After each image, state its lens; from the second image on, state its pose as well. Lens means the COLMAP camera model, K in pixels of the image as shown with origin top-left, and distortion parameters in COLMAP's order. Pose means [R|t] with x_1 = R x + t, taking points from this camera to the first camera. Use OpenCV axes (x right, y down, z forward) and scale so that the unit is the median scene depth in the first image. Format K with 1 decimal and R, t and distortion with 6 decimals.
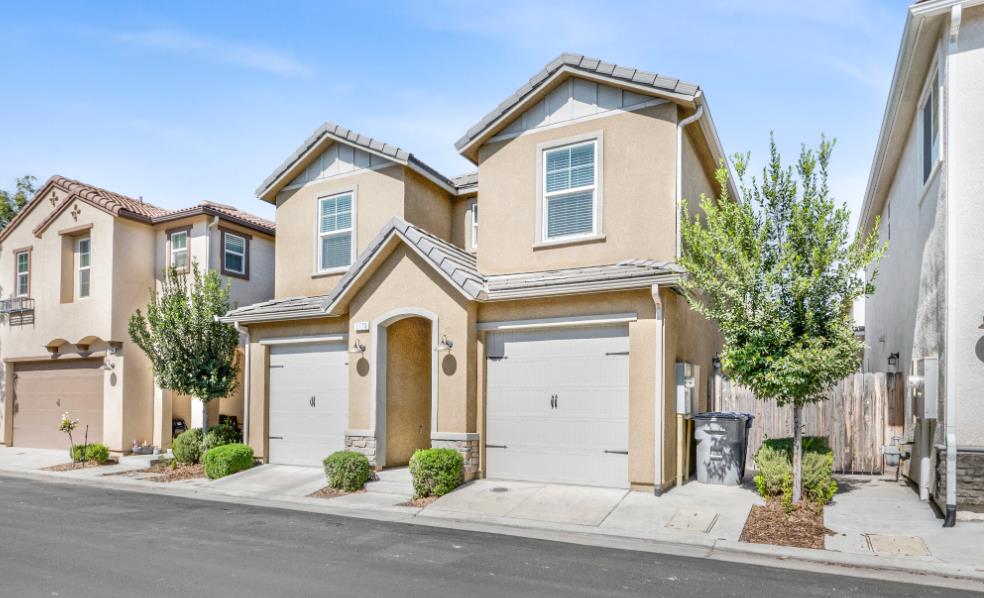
lens RADIAL K [[593.5, 0, 492.0], [0, 593.5, 299.0], [0, 0, 1]] dist [-0.001706, 0.000049]
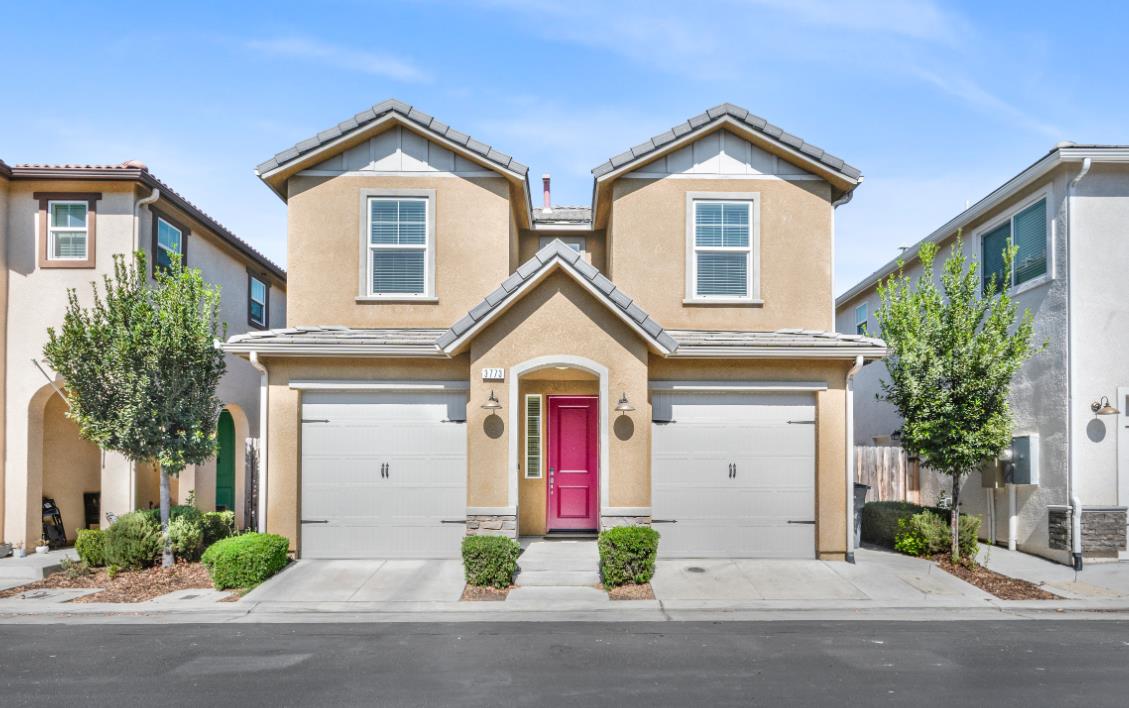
lens RADIAL K [[595.2, 0, 564.4], [0, 595.2, 376.8], [0, 0, 1]] dist [-0.001898, -0.000379]
pose [[0.873288, 0.076041, 0.481234, -0.506657], [-0.083692, 0.996476, -0.005580, 0.045701], [-0.479963, -0.035402, 0.876574, 0.270058]]
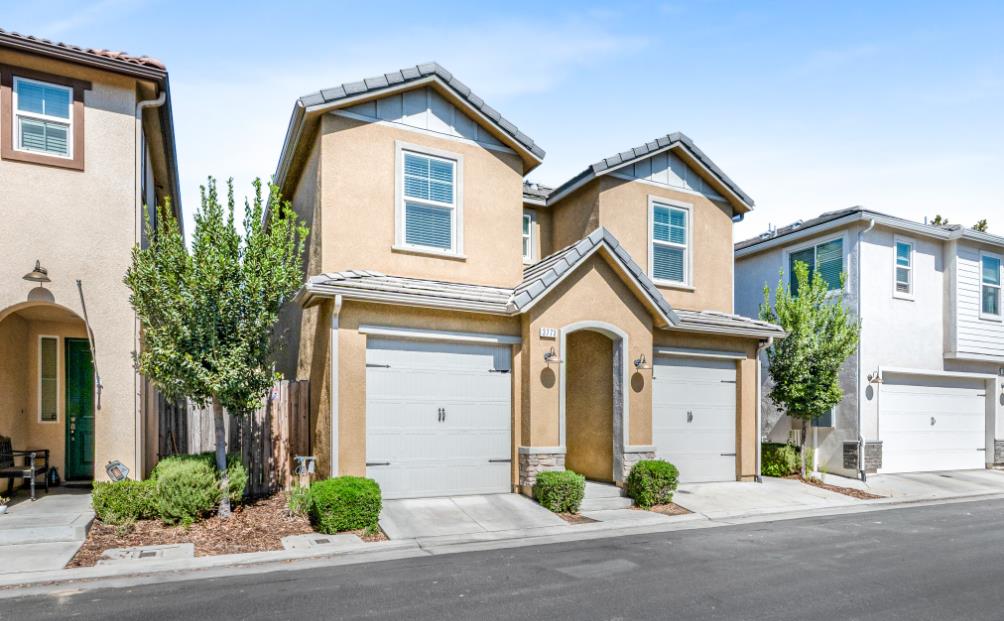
lens RADIAL K [[589.9, 0, 502.6], [0, 589.9, 321.1], [0, 0, 1]] dist [-0.005240, 0.000570]
pose [[0.583363, 0.132277, 0.801368, -0.969846], [-0.147985, 0.987444, -0.055264, 0.087491], [-0.798617, -0.086352, 0.595613, 0.516582]]
